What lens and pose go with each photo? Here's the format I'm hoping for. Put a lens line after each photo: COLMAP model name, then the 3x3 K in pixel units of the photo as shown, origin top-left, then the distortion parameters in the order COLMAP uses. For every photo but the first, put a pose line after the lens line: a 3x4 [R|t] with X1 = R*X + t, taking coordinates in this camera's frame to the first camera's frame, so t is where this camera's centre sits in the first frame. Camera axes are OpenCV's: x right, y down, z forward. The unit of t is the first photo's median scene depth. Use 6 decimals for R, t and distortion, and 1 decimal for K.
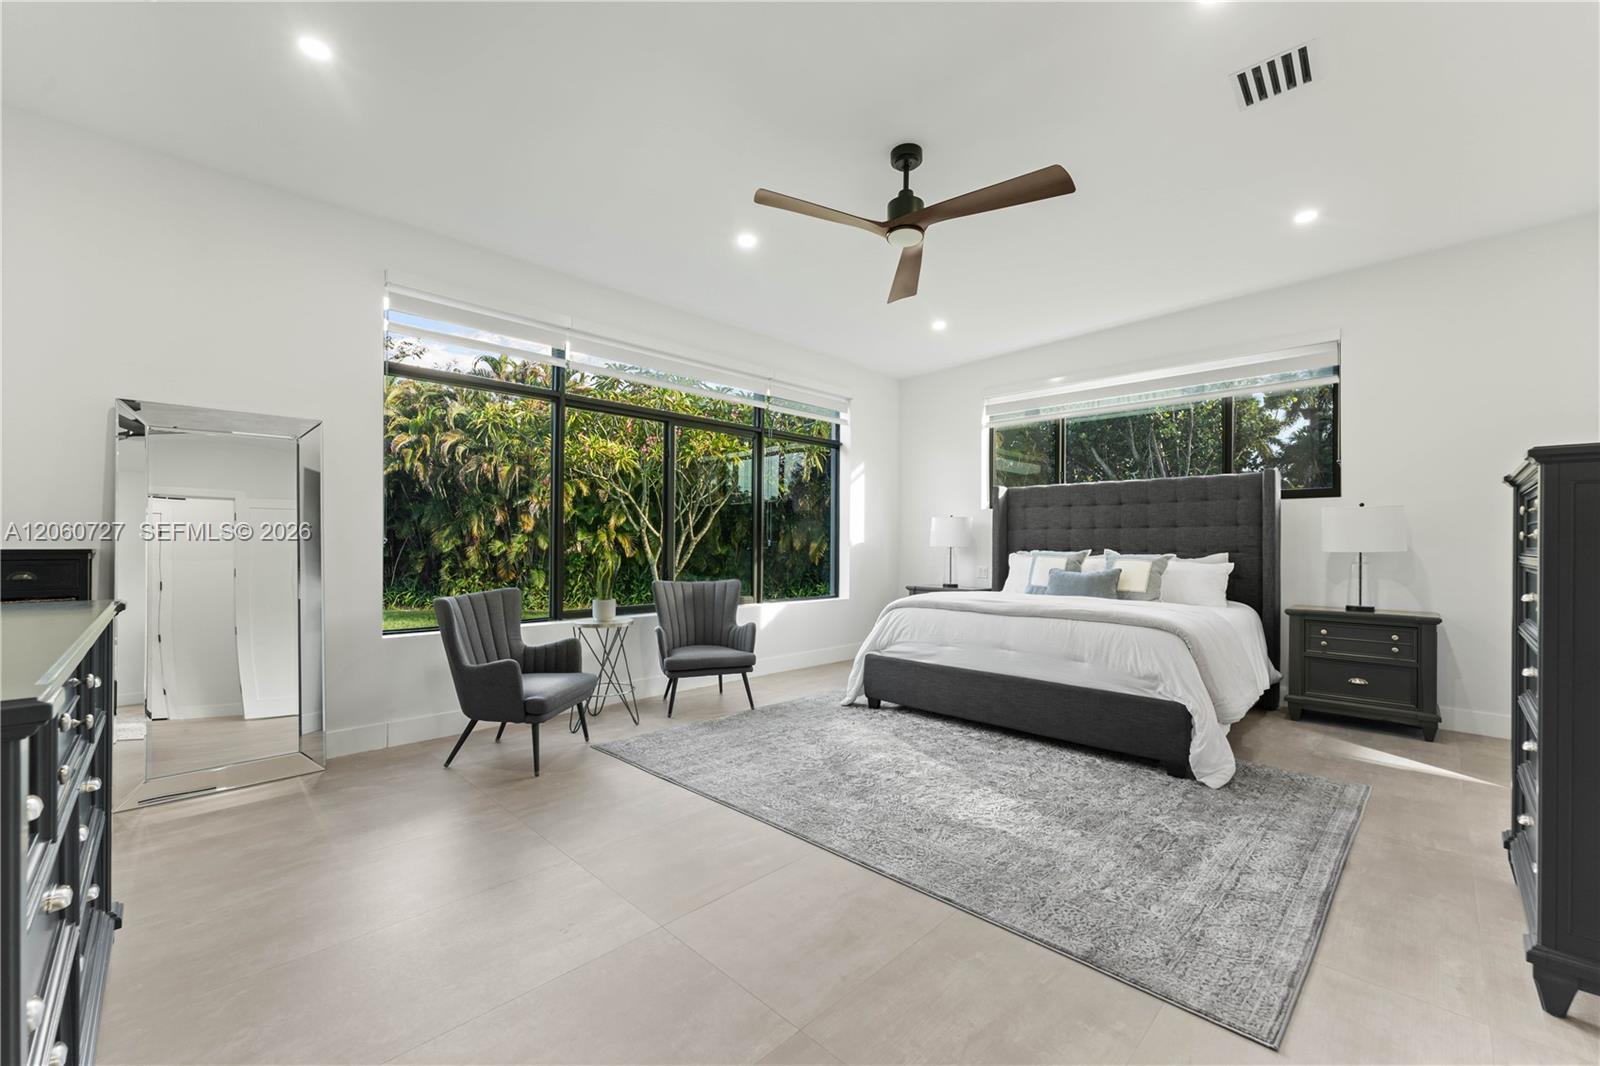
lens RADIAL K [[647.1, 0, 800.0], [0, 647.1, 533.0], [0, 0, 1]] dist [0.000009, -0.000063]
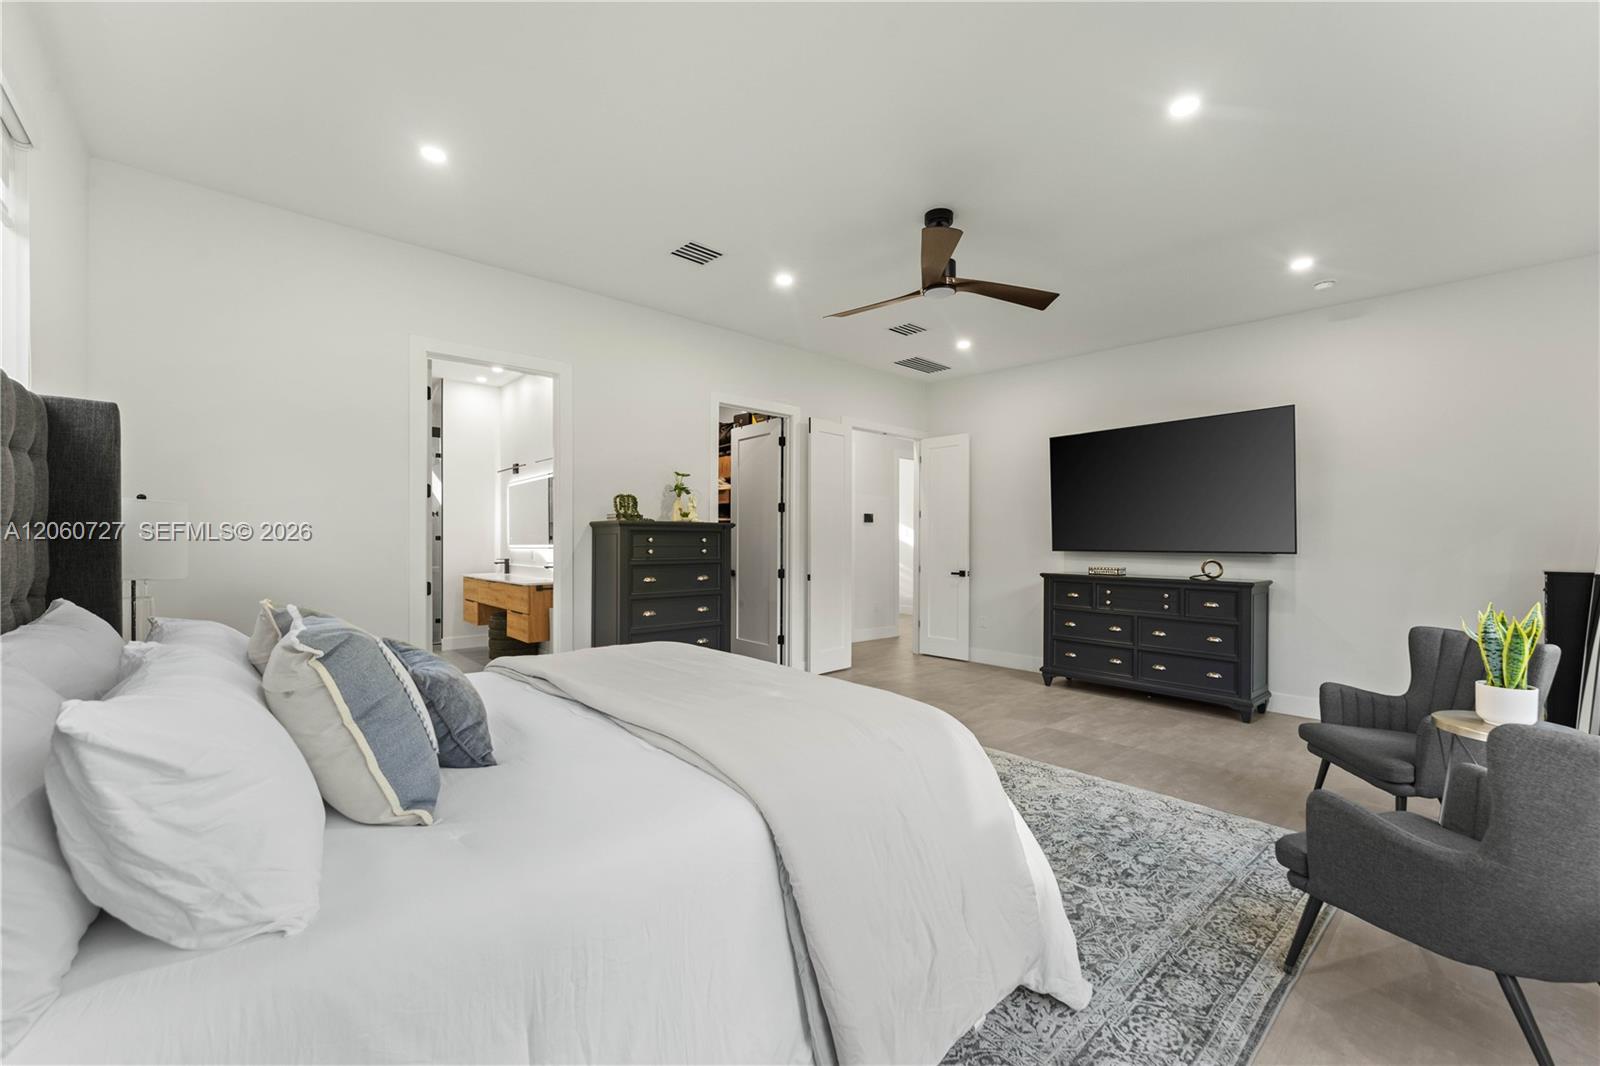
lens RADIAL K [[640.0, 0, 806.1], [0, 640.0, 543.8], [0, 0, 1]] dist [0.001305, 0.000142]
pose [[-0.998918, -0.006751, 0.046011, 0.251044], [-0.006978, 0.999964, -0.004781, -0.004310], [-0.045977, -0.005097, -0.998930, 1.579359]]
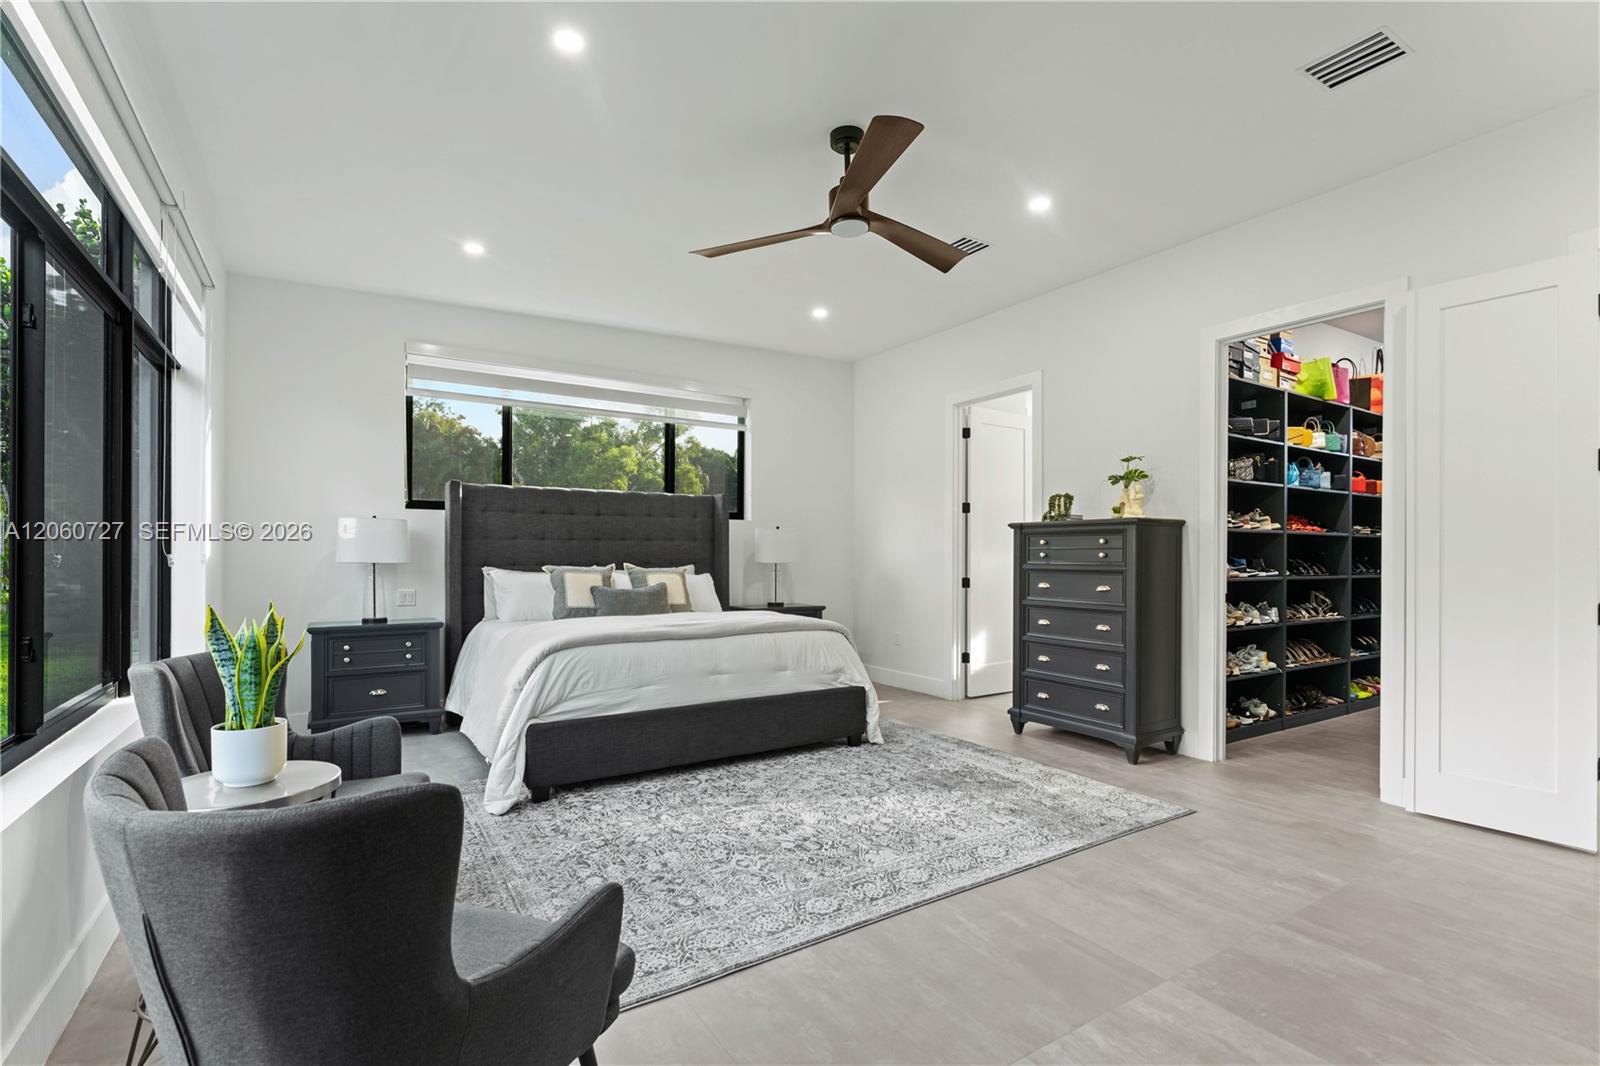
lens RADIAL K [[741.7, 0, 801.6], [0, 741.7, 558.2], [0, 0, 1]] dist [-0.019210, -0.000025]
pose [[0.218379, -0.005091, 0.975851, -0.641472], [-0.014243, 0.999863, 0.008403, 0.006678], [-0.975760, -0.015734, 0.218277, 0.627832]]
